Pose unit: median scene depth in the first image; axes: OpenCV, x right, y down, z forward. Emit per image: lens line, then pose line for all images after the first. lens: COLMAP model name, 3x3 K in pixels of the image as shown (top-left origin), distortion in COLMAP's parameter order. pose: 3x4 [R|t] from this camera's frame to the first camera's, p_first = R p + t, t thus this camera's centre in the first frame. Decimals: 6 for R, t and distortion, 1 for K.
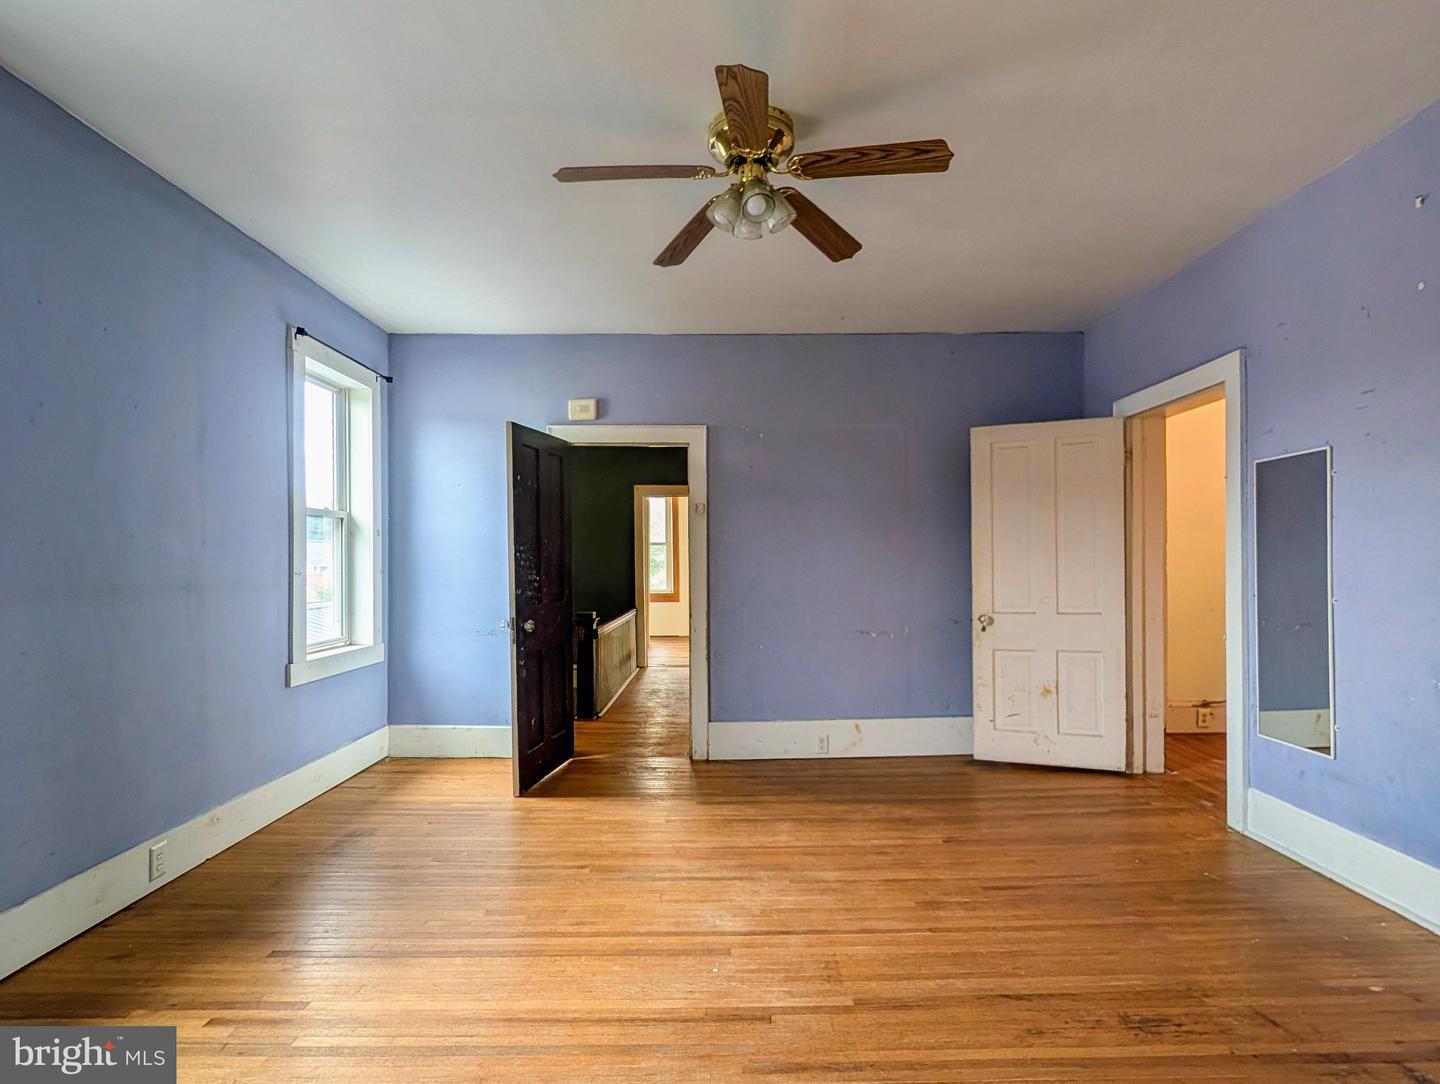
lens RADIAL K [[505.9, 0, 725.9], [0, 505.9, 543.1], [0, 0, 1]] dist [-0.000142, -0.000010]
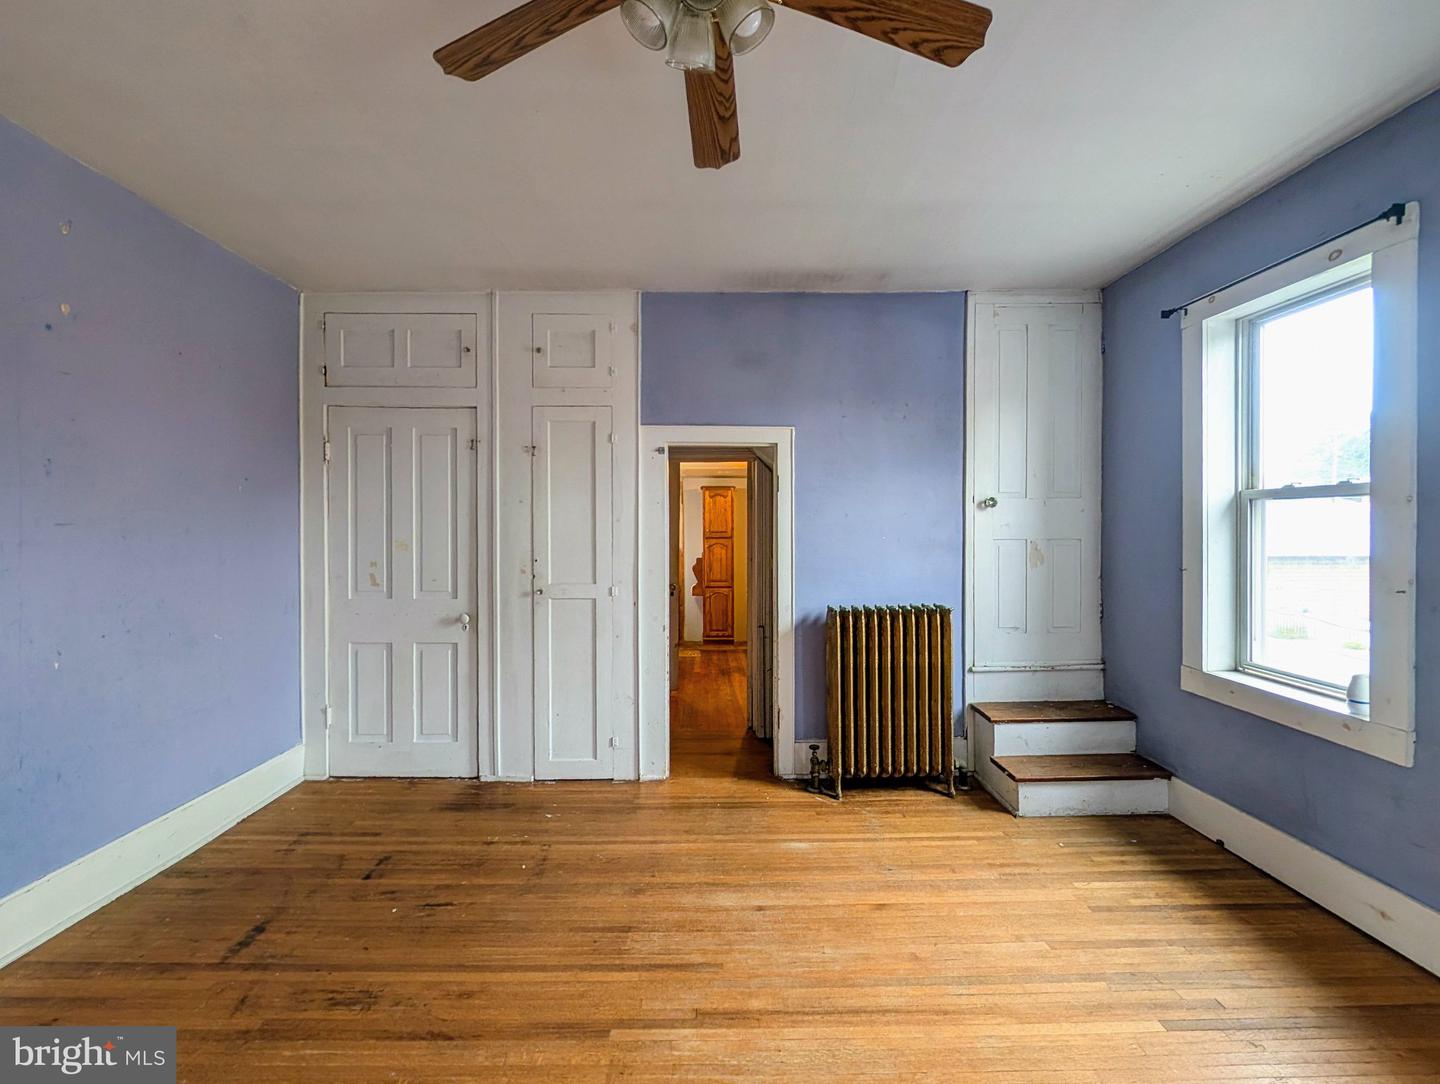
lens RADIAL K [[505.9, 0, 717.3], [0, 505.9, 543.6], [0, 0, 1]] dist [-0.000142, -0.000010]
pose [[-0.999788, 0.008170, -0.018906, 0.056719], [0.008159, 0.999967, 0.000630, -0.038800], [0.018910, 0.000476, -0.999821, 2.044443]]
